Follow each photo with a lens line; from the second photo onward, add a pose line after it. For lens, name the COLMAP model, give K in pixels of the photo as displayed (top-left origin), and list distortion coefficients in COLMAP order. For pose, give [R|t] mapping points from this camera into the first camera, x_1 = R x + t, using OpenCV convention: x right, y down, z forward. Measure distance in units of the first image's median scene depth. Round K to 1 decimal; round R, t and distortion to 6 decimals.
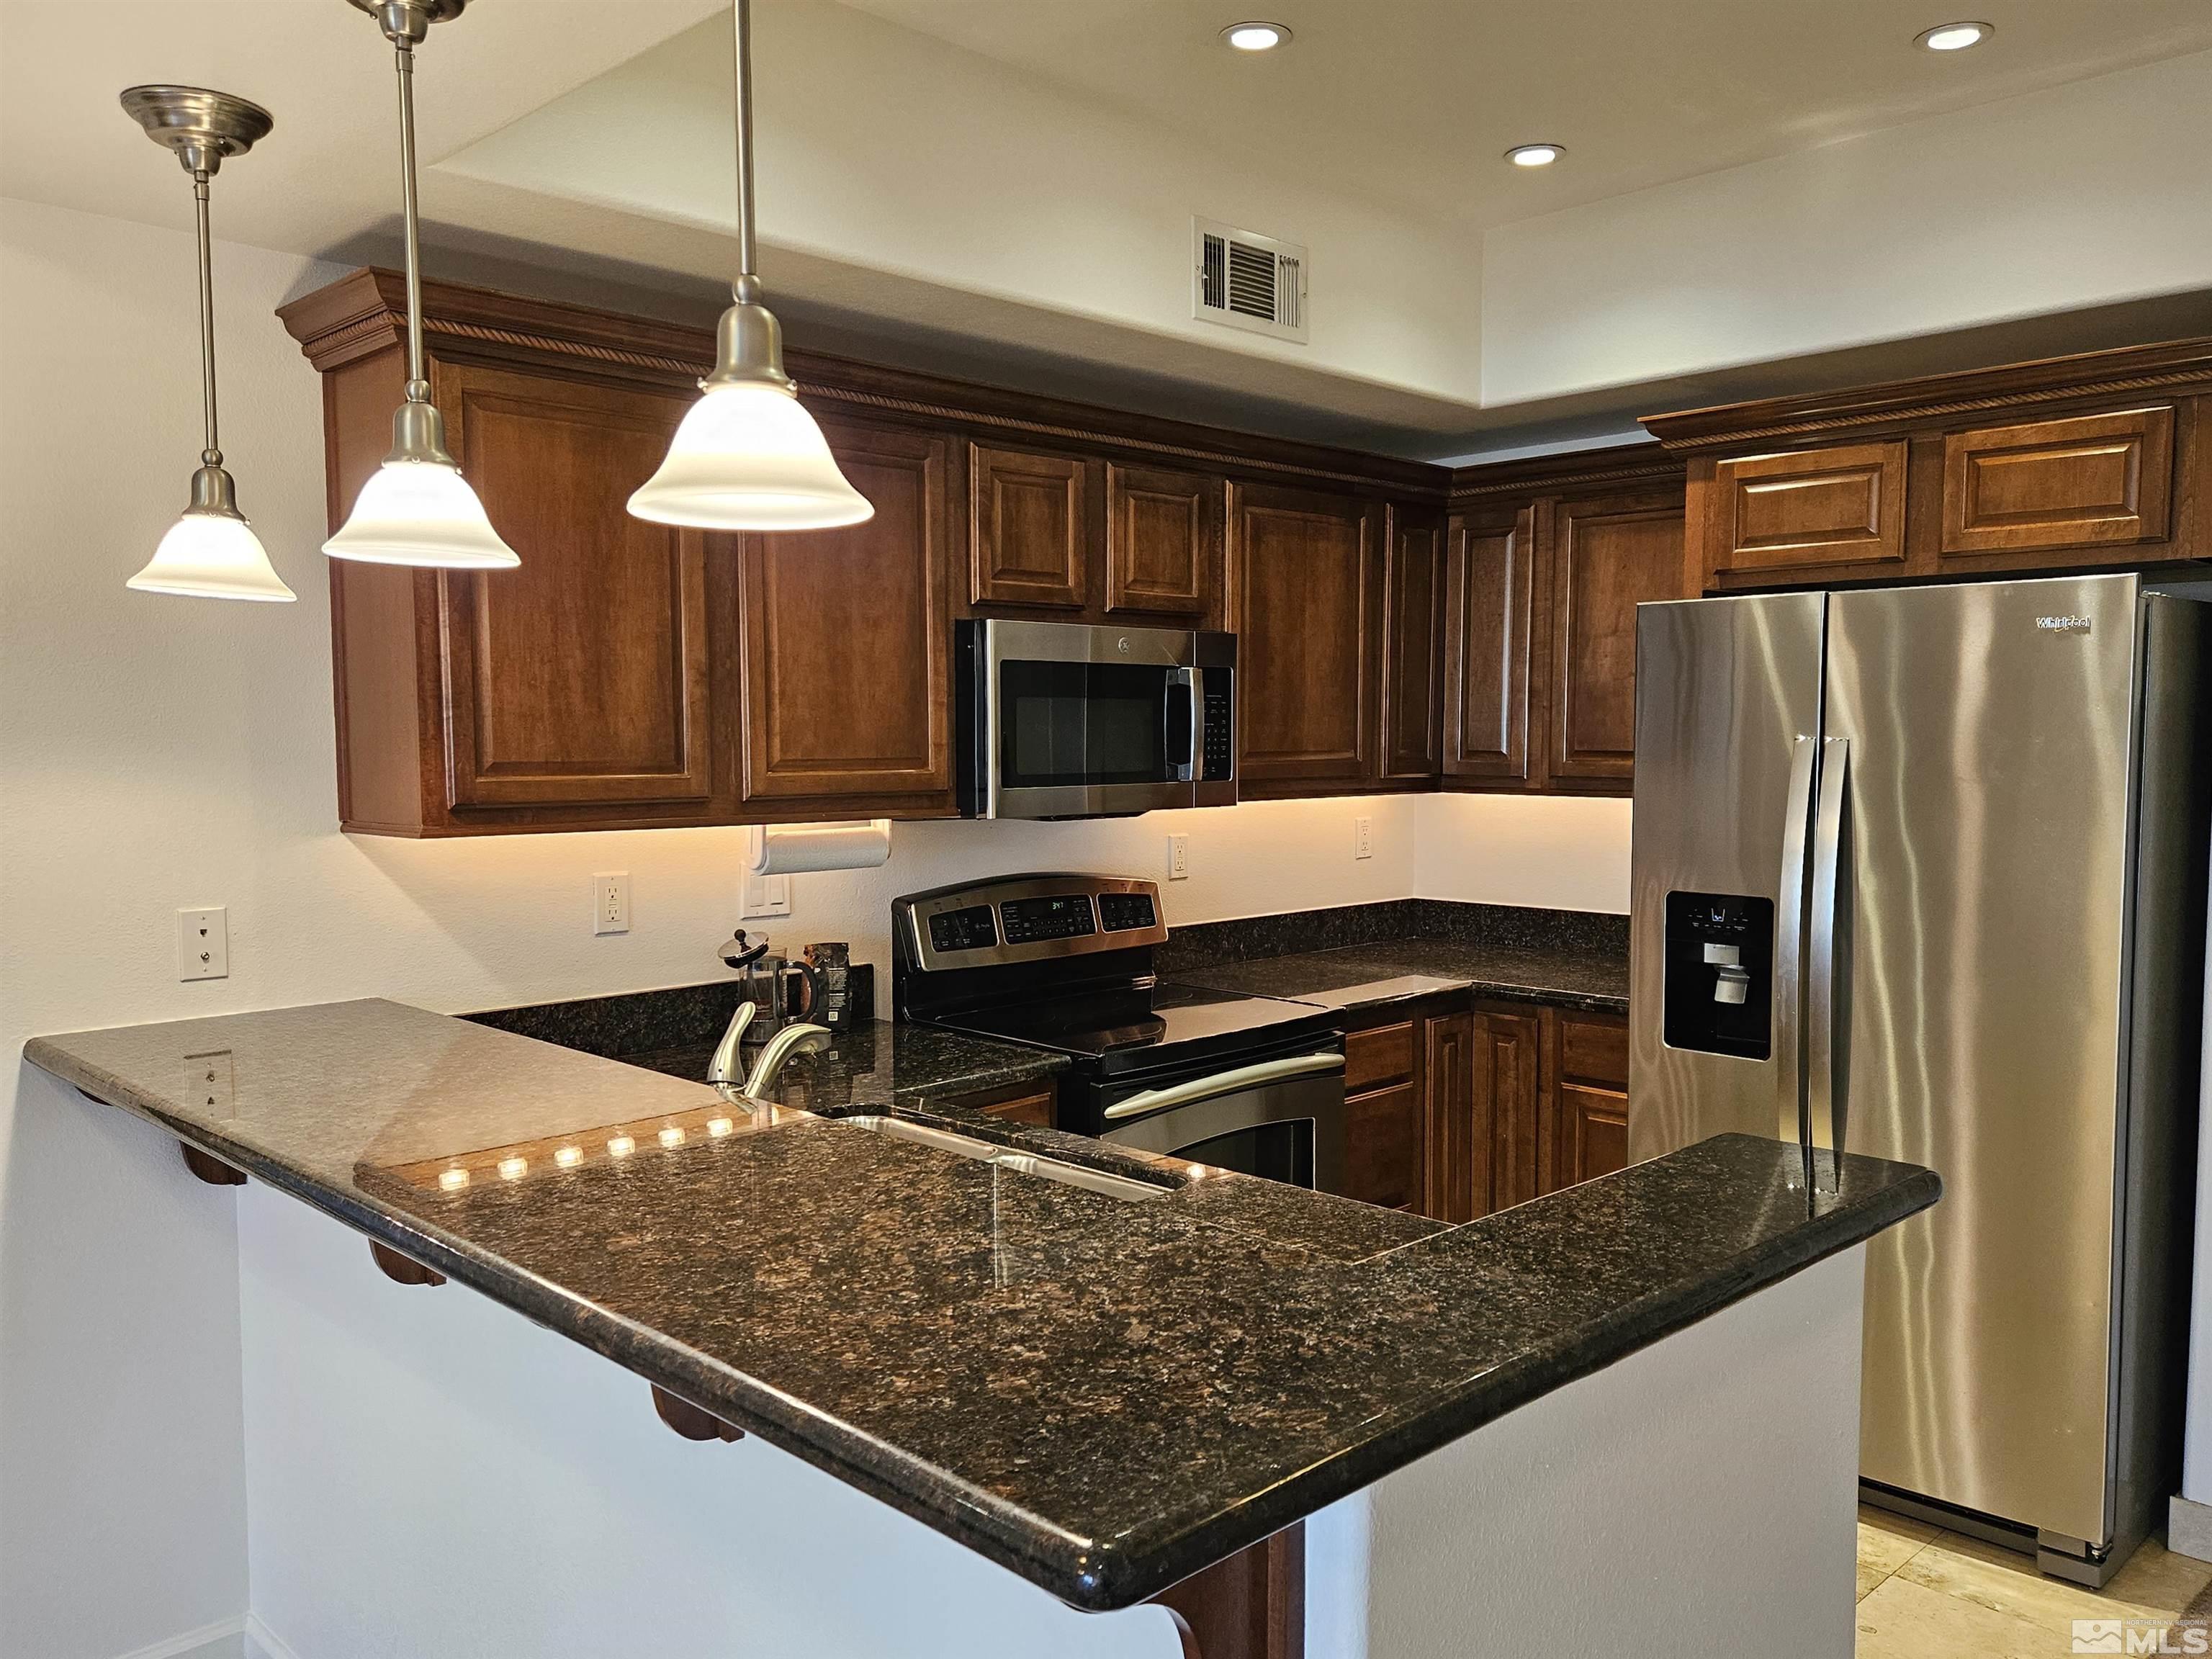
lens RADIAL K [[1716.2, 0, 1112.8], [0, 1716.2, 858.0], [0, 0, 1]] dist [0.091380, -0.087068]
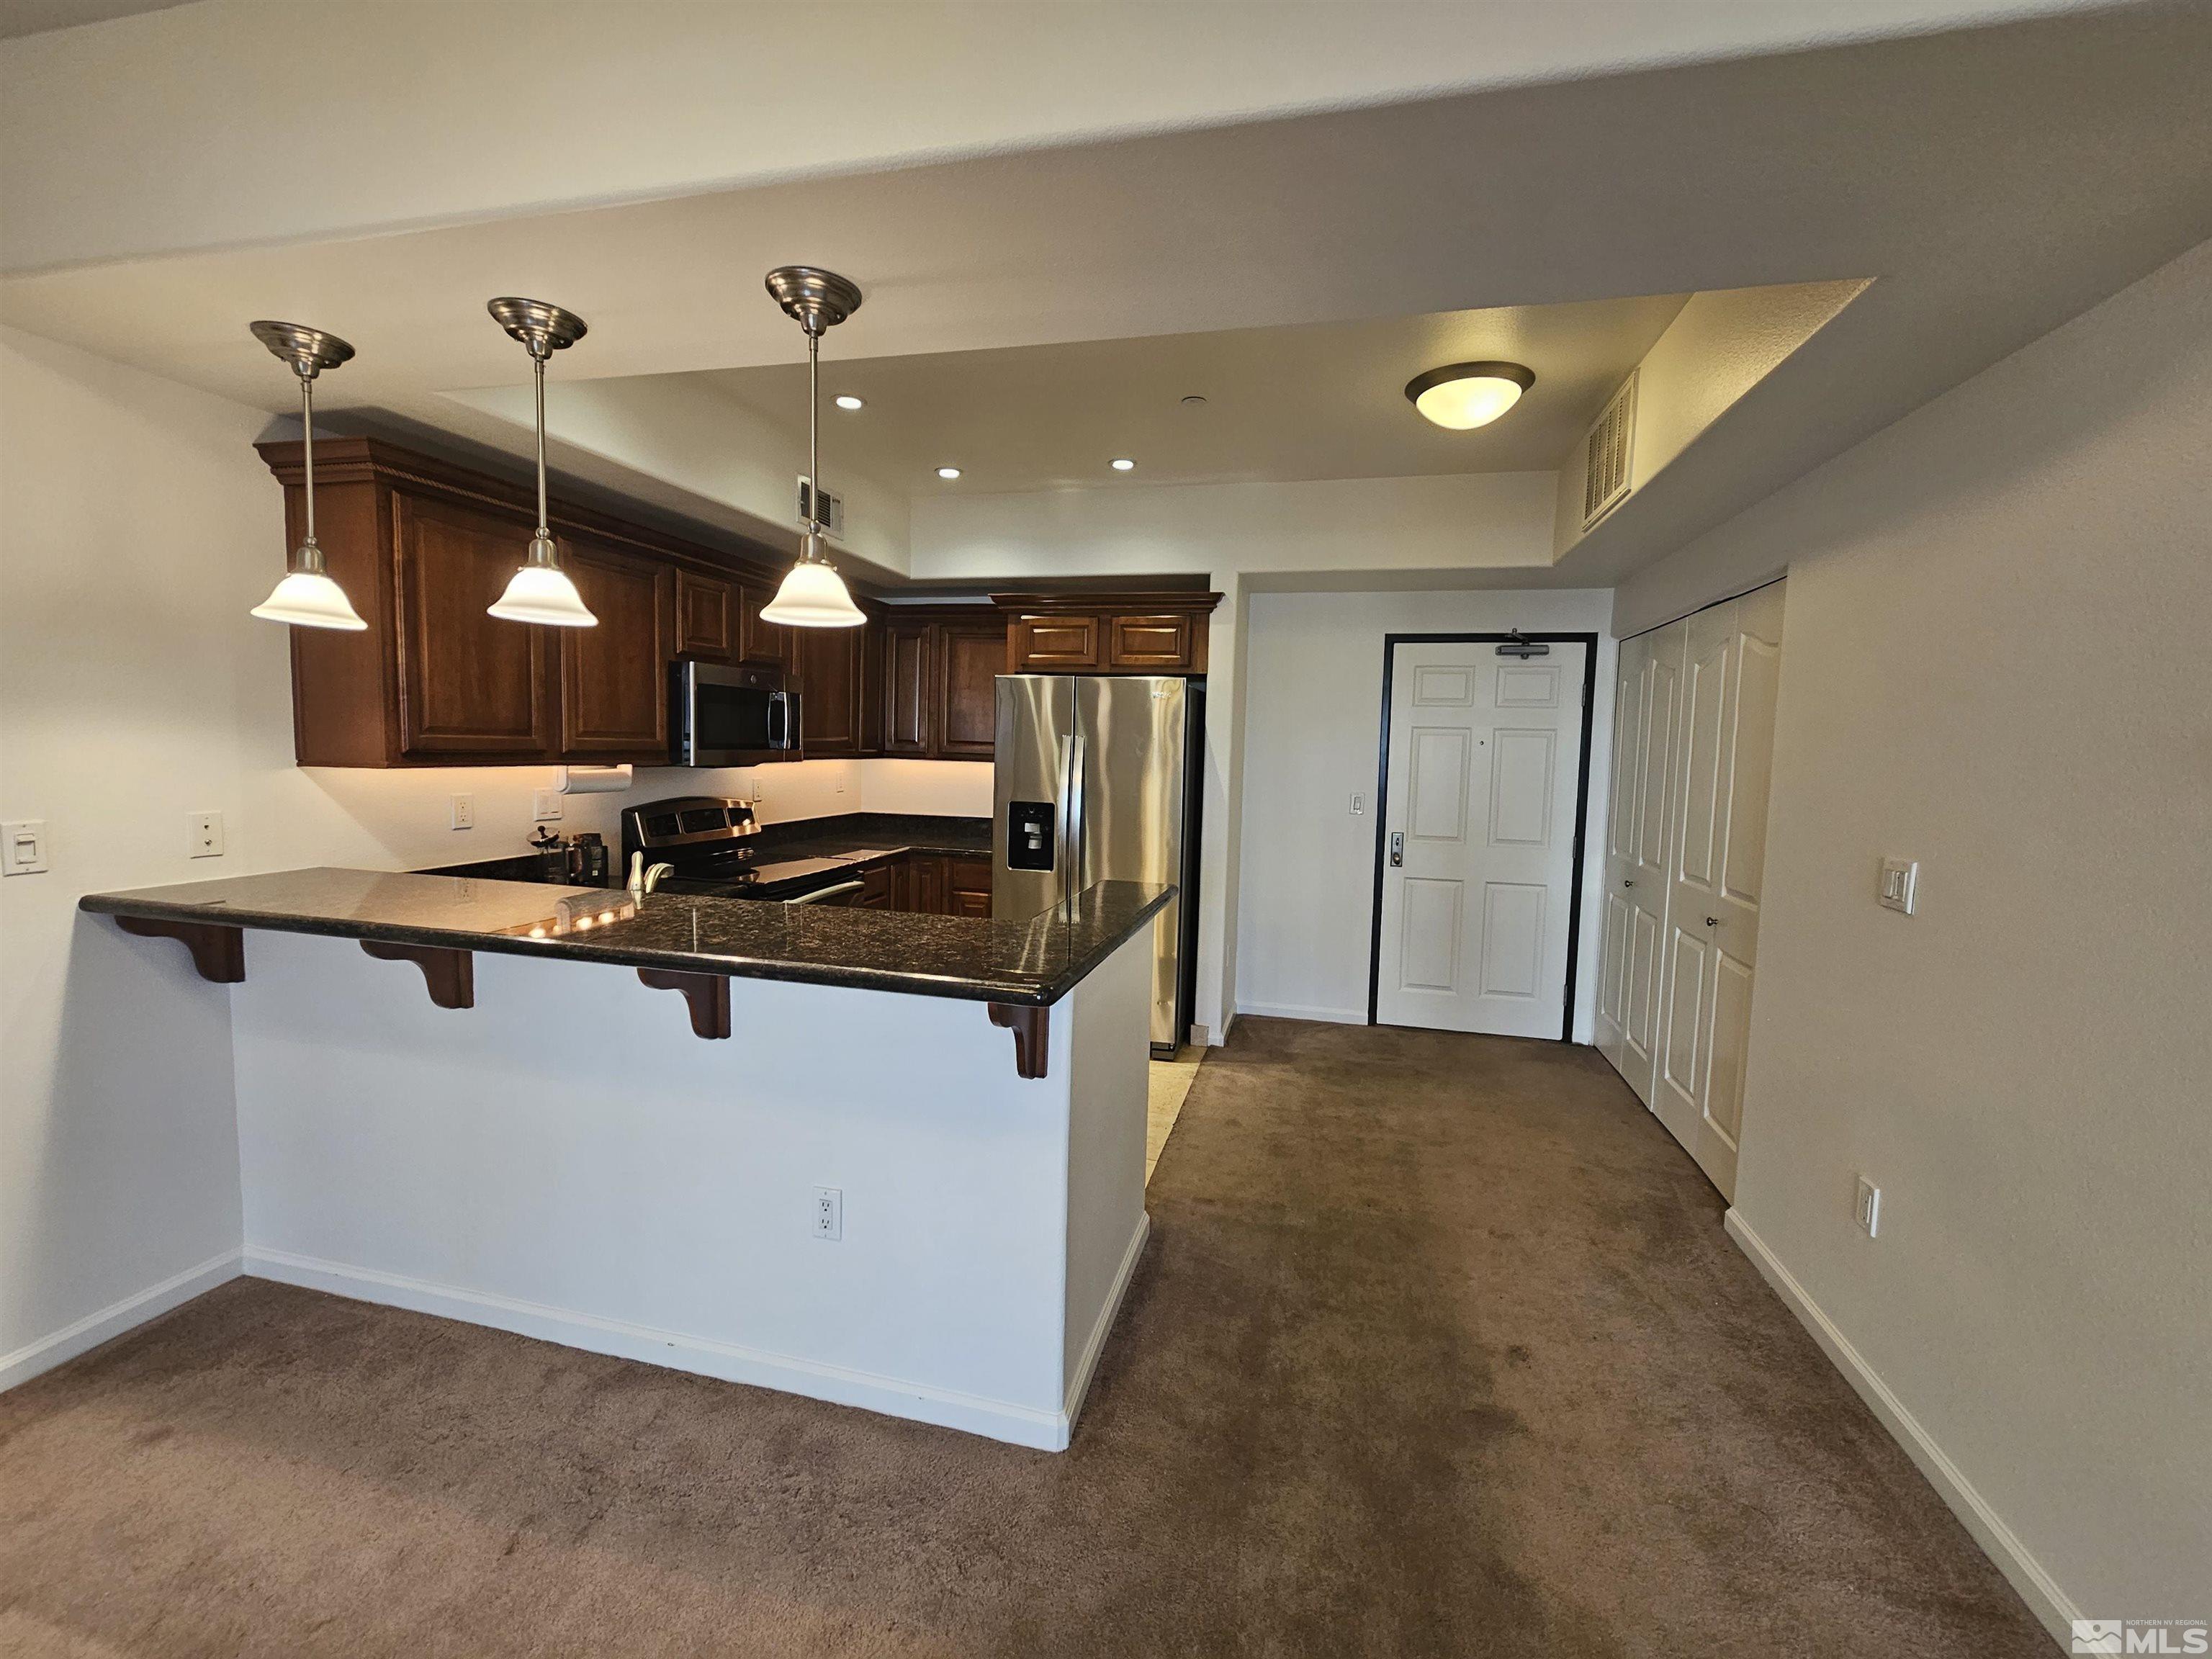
lens RADIAL K [[920.4, 0, 1100.0], [0, 920.4, 814.3], [0, 0, 1]] dist [0.000812, 0.000159]
pose [[0.858569, -0.013221, 0.512527, -0.207680], [0.008227, 0.999894, 0.012011, 0.022658], [-0.512632, -0.006095, 0.858587, -0.115471]]
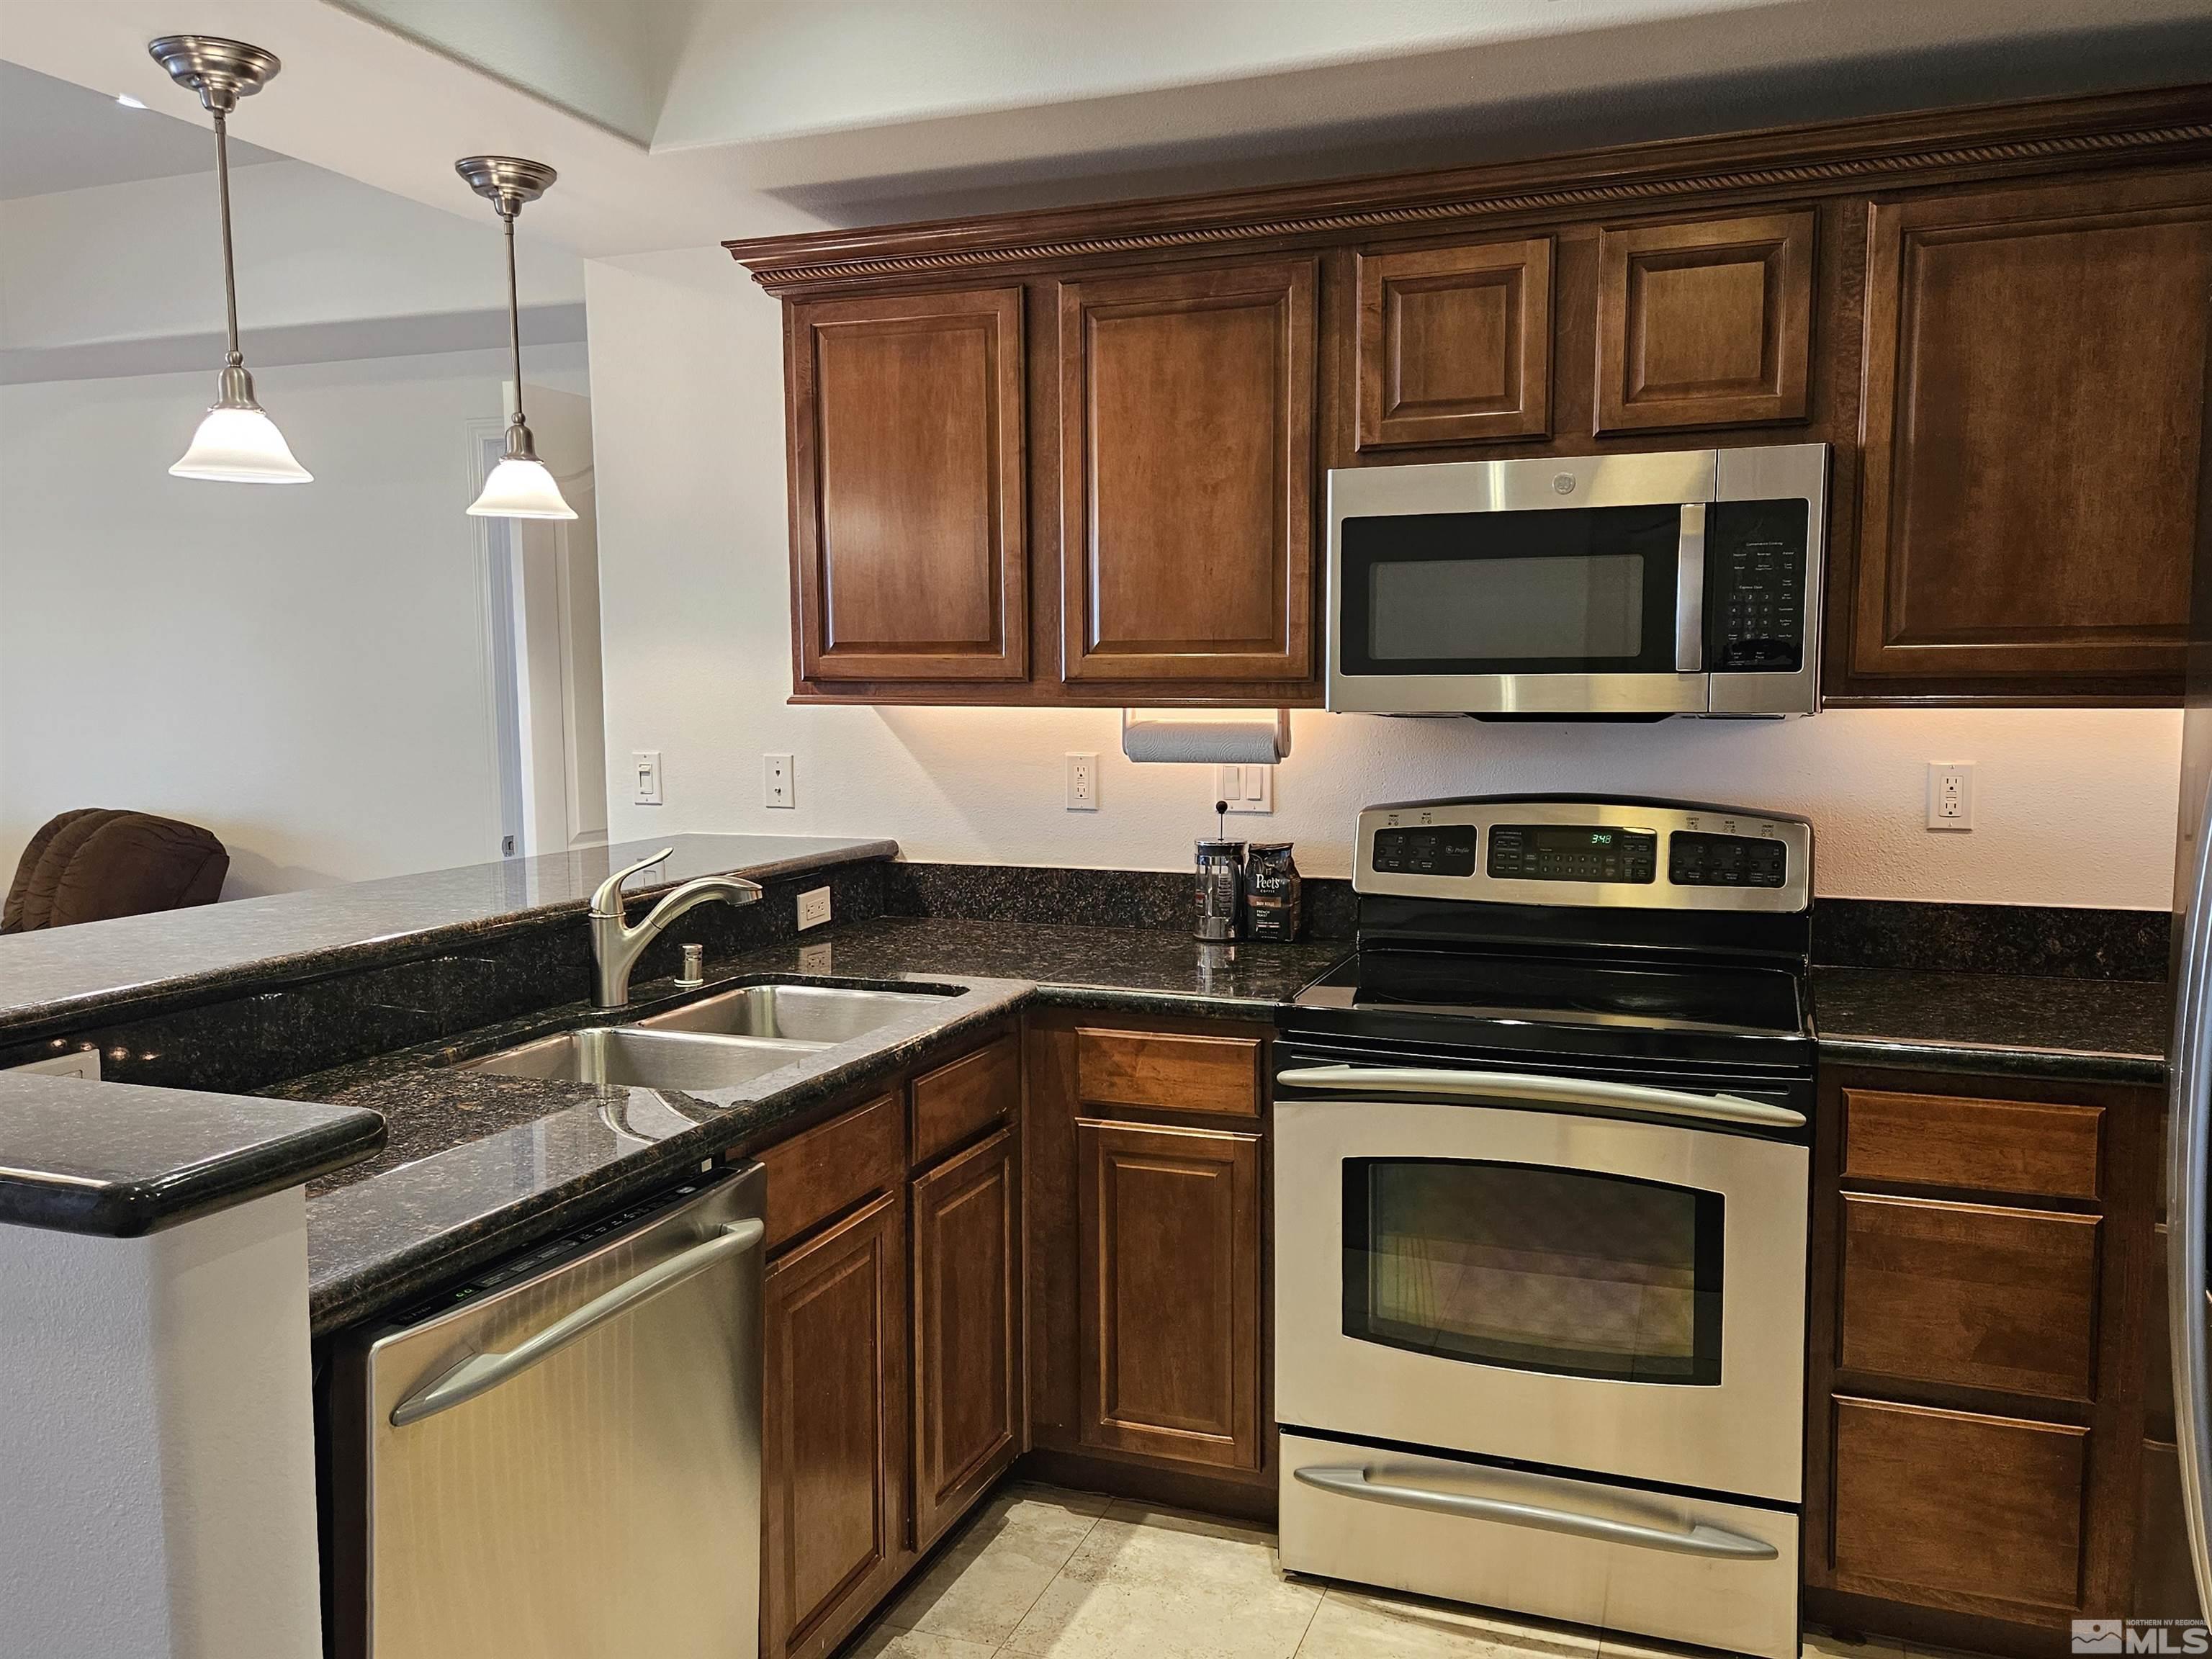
lens RADIAL K [[1703.3, 0, 1075.9], [0, 1703.3, 839.6], [0, 0, 1]] dist [0.084967, -0.080105]
pose [[0.416279, 0.094121, -0.904352, 0.634066], [-0.063611, 0.995205, 0.074296, -0.015022], [0.907009, 0.026599, 0.420270, 0.543491]]
